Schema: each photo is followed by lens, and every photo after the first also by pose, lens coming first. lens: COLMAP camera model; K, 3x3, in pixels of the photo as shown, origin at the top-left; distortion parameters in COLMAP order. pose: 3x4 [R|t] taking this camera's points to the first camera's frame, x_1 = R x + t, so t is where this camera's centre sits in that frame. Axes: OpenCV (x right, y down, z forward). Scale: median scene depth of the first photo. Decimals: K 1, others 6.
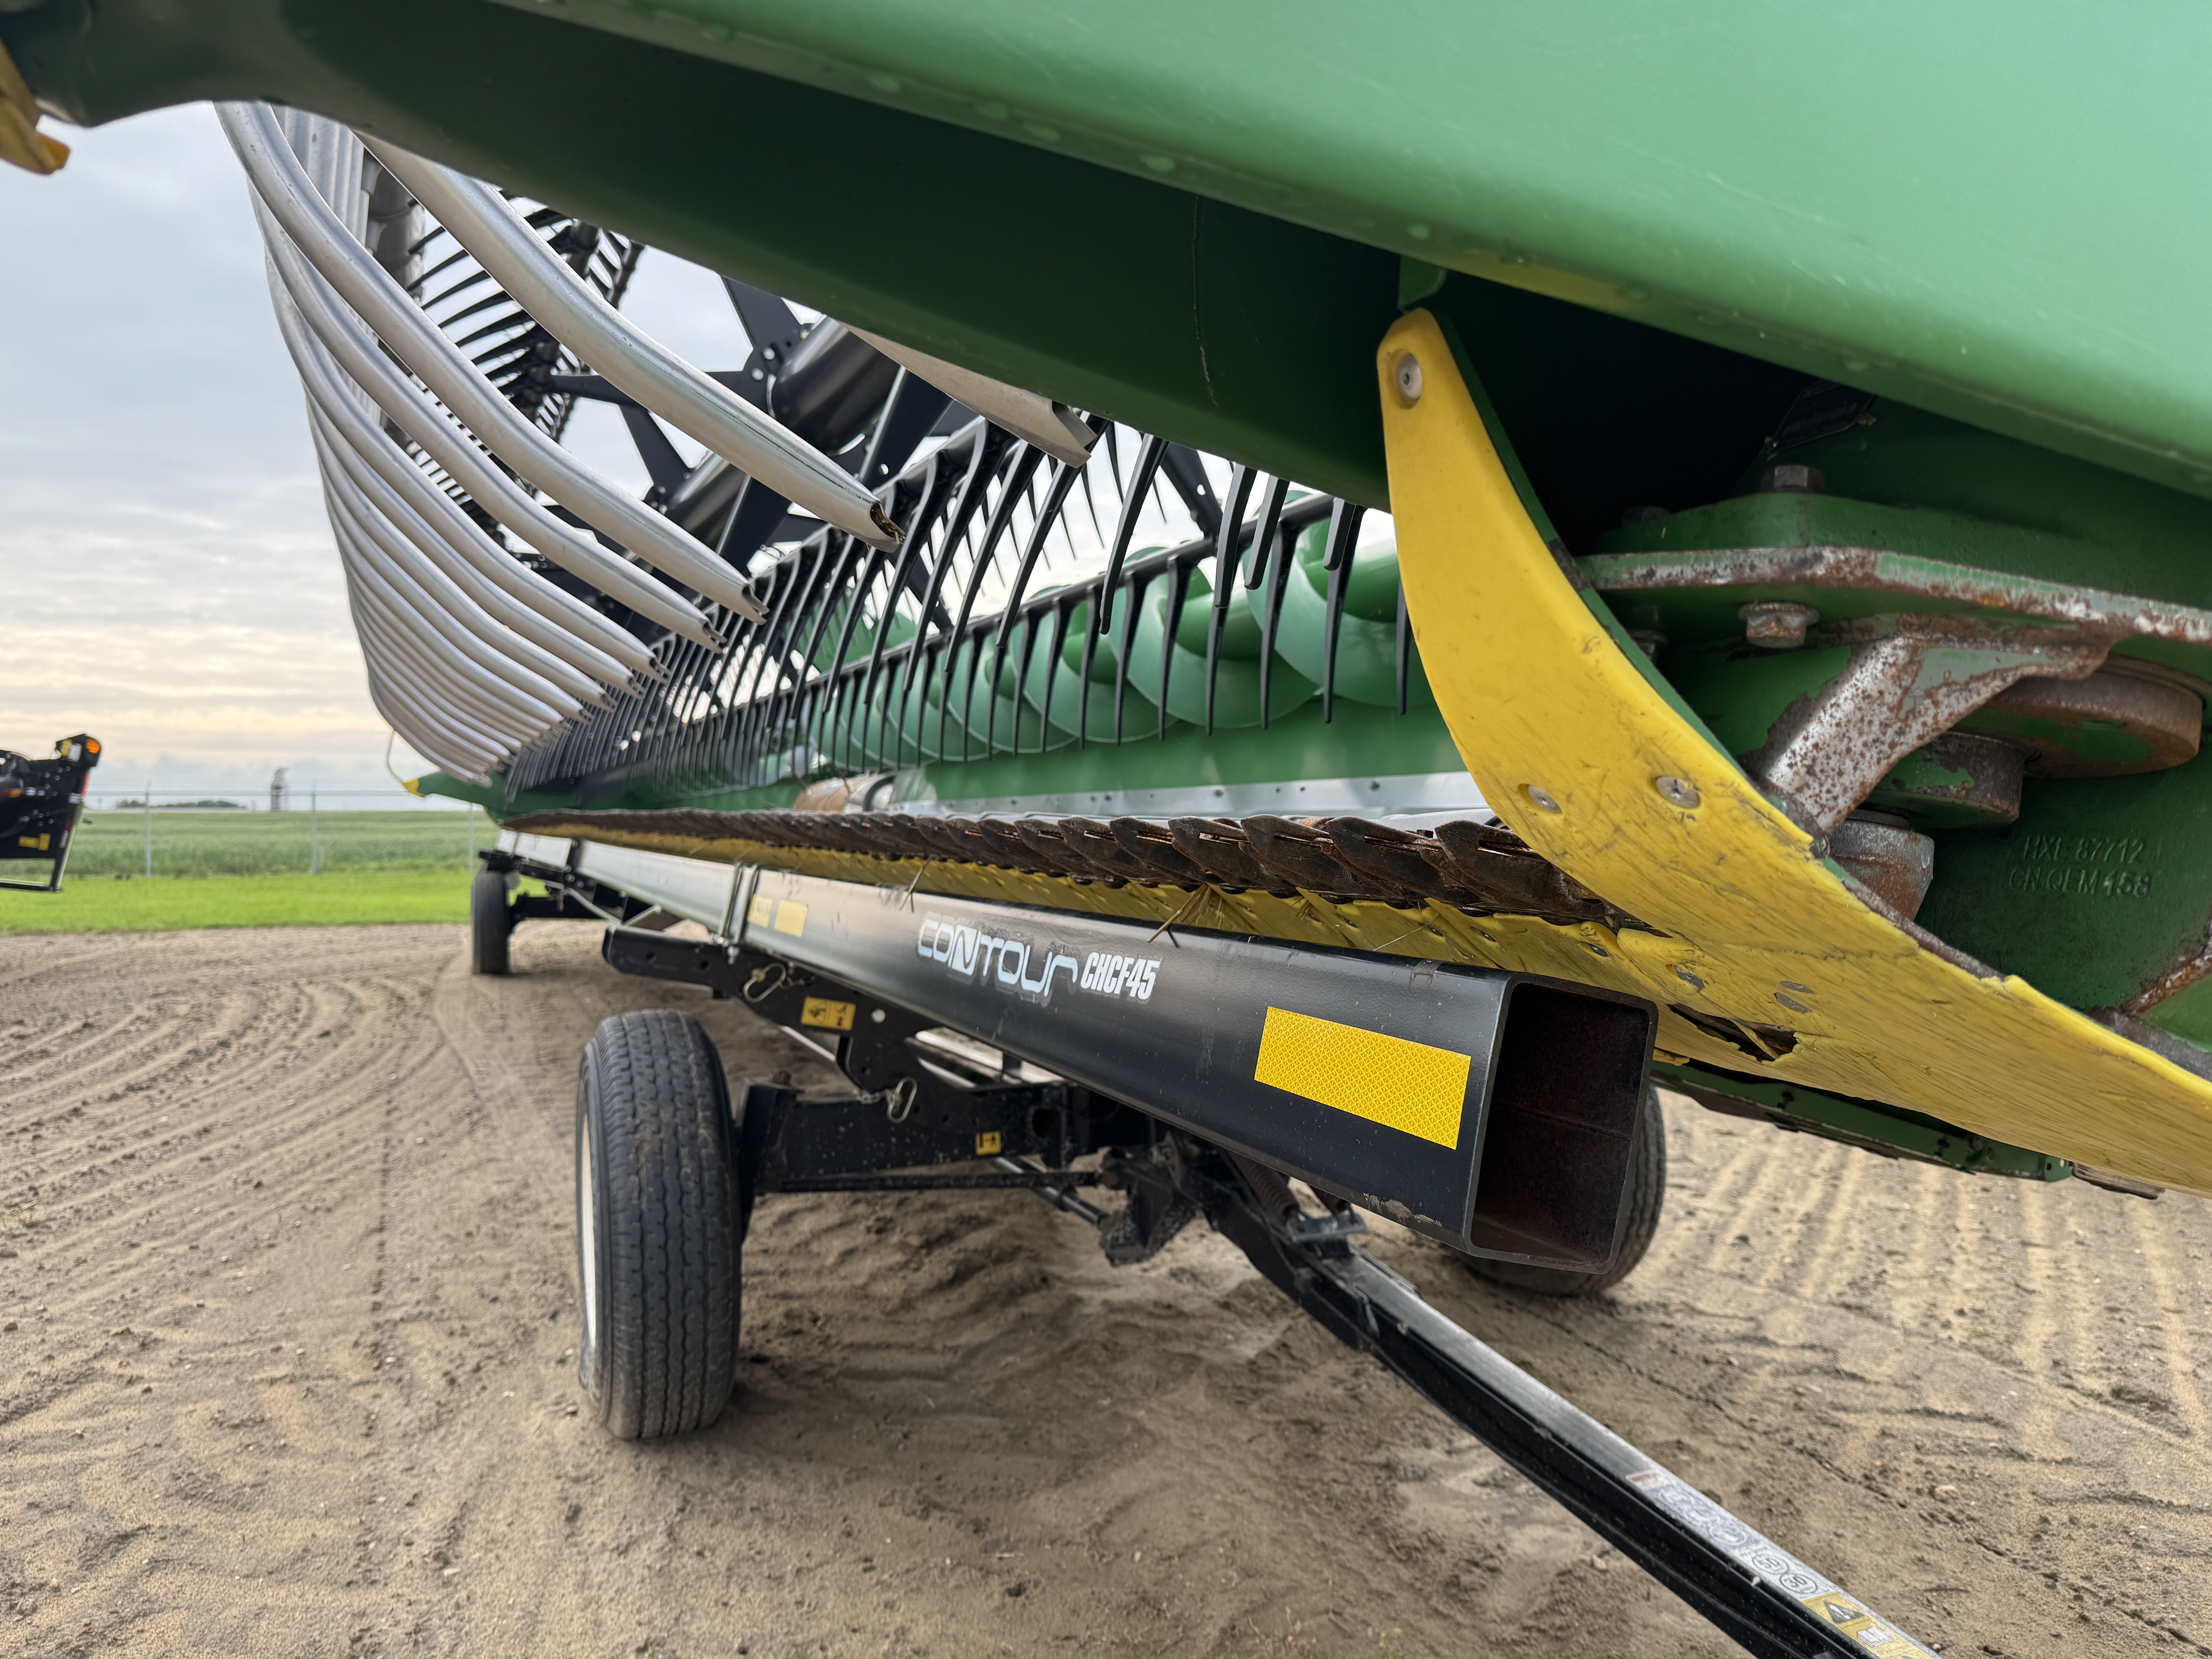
lens RADIAL K [[1574.4, 0, 1113.3], [0, 1574.4, 905.6], [0, 0, 1]] dist [0.043438, -0.059338]
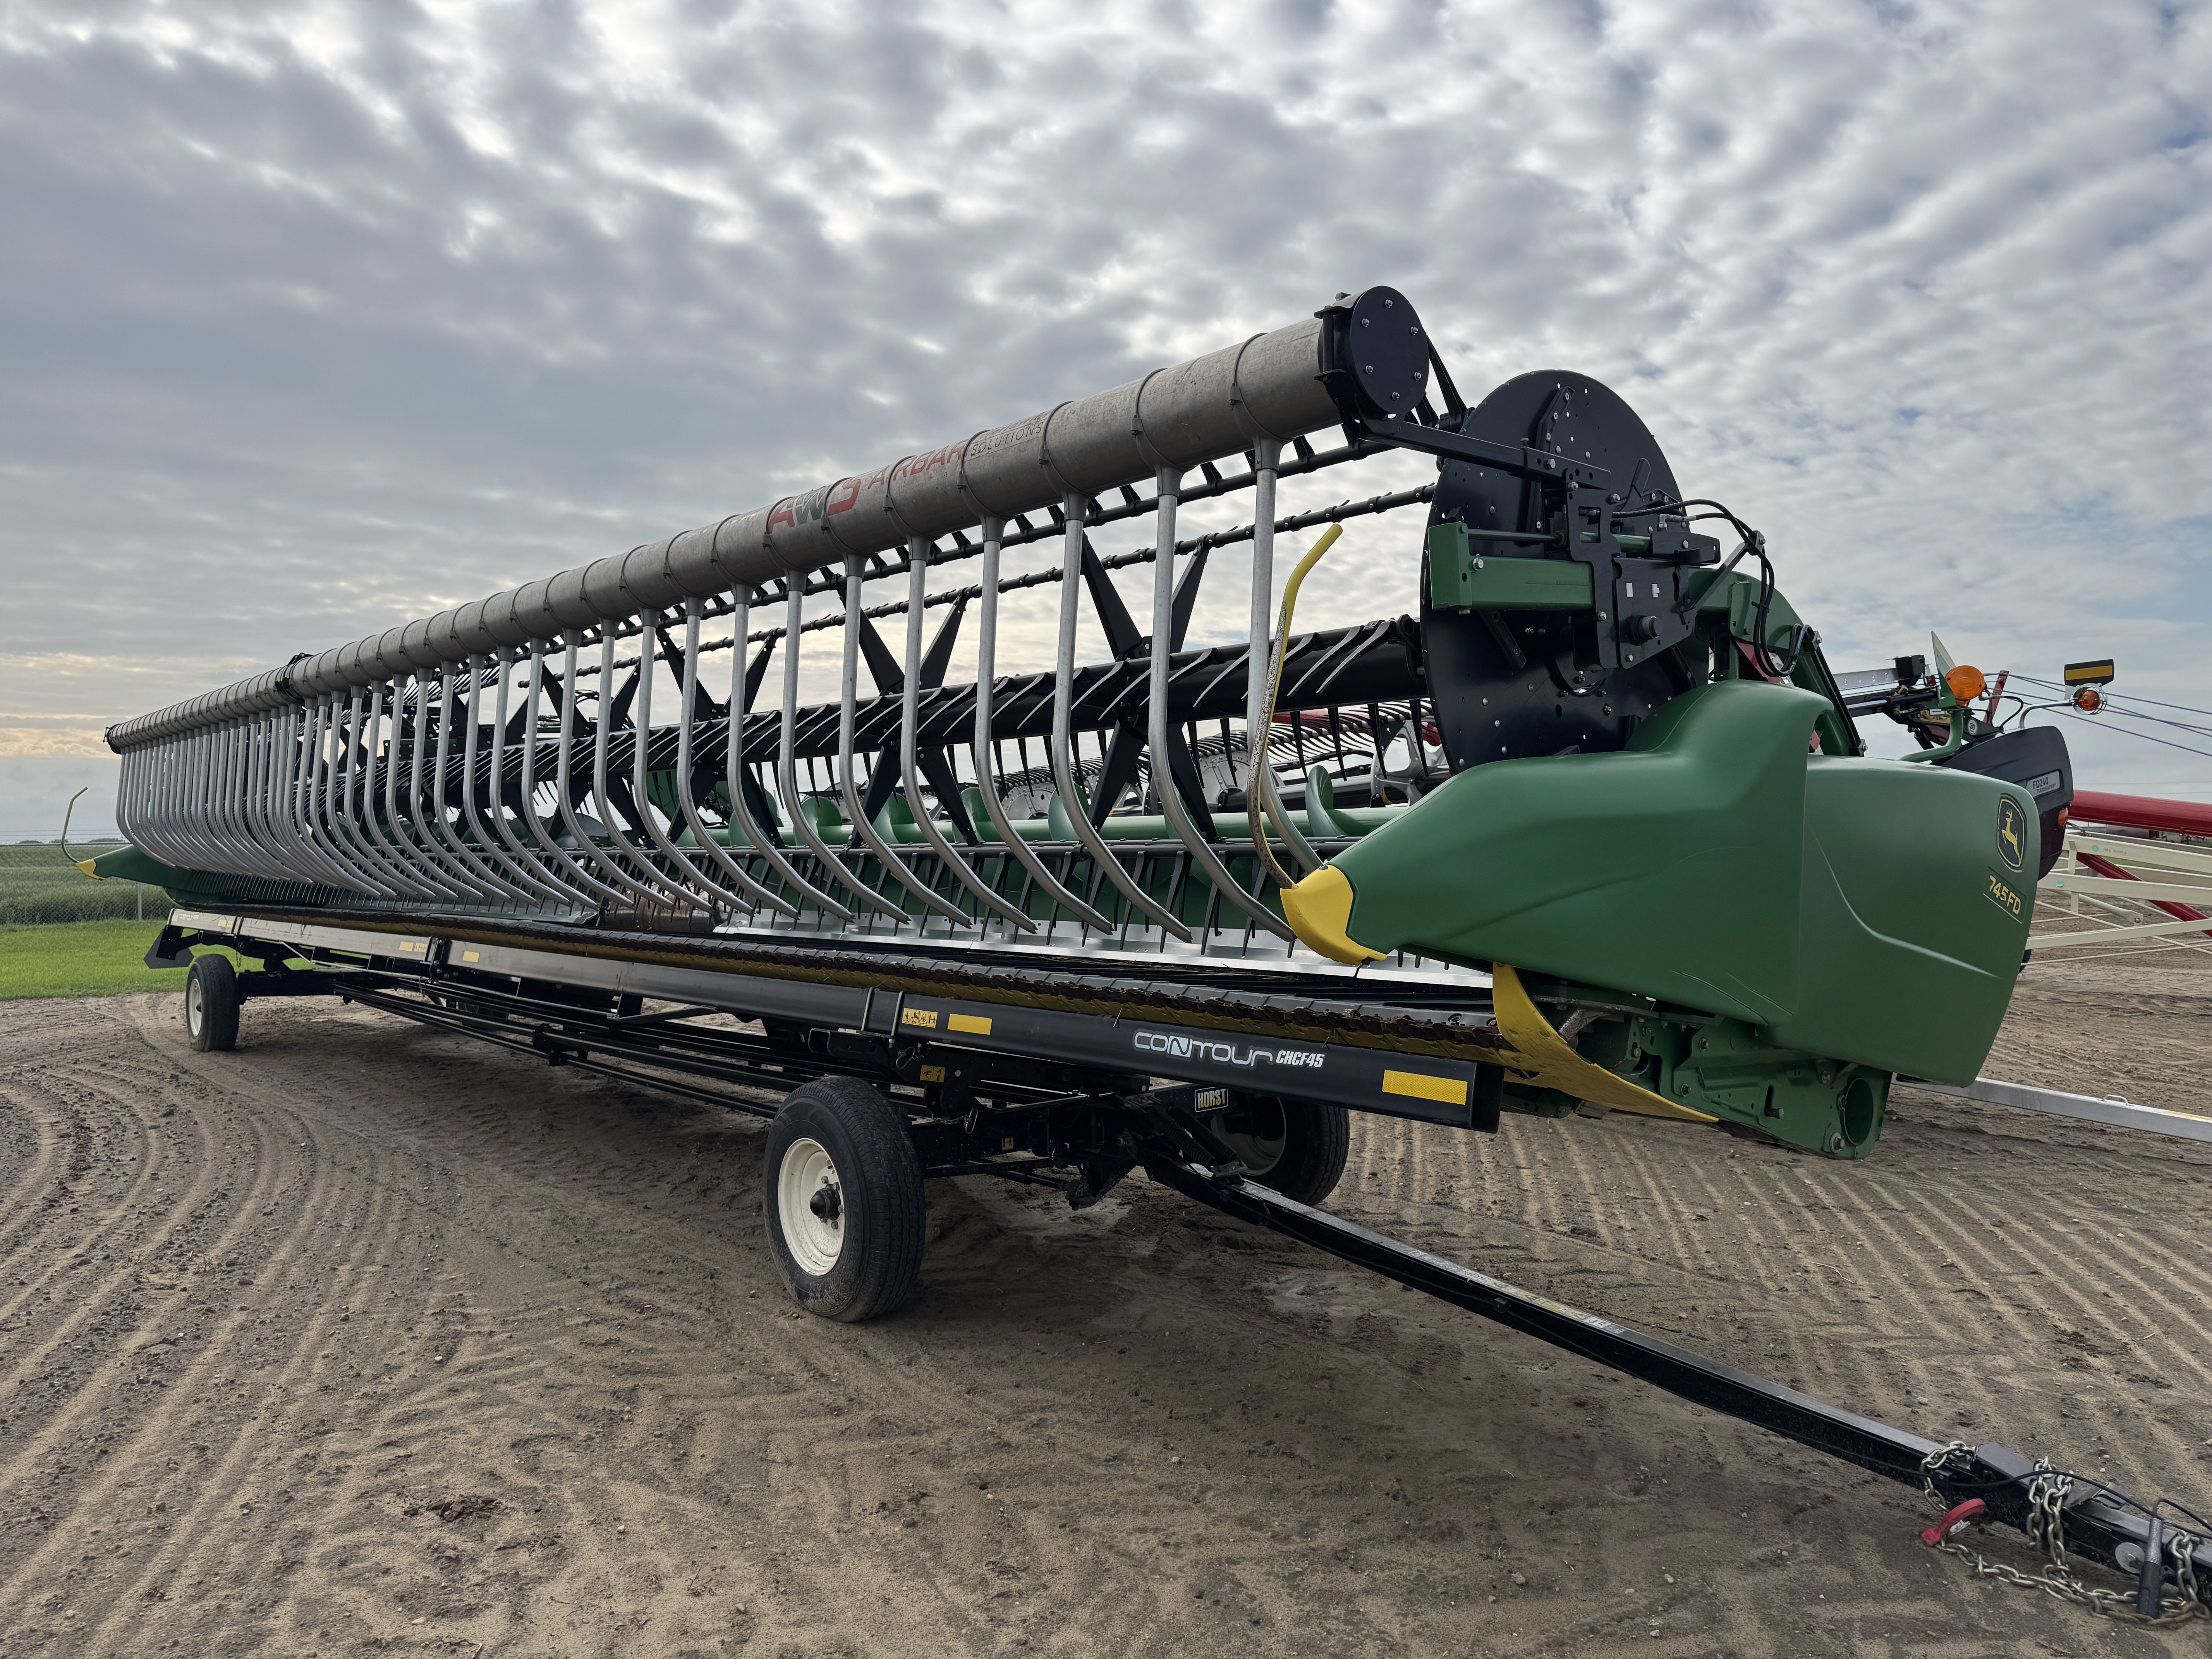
lens RADIAL K [[1574.4, 0, 1113.3], [0, 1574.4, 905.6], [0, 0, 1]] dist [0.043438, -0.059338]
pose [[0.950650, -0.018779, 0.309695, -0.521942], [0.023431, 0.999662, -0.011307, -0.091771], [-0.309378, 0.018005, 0.950769, -0.715285]]
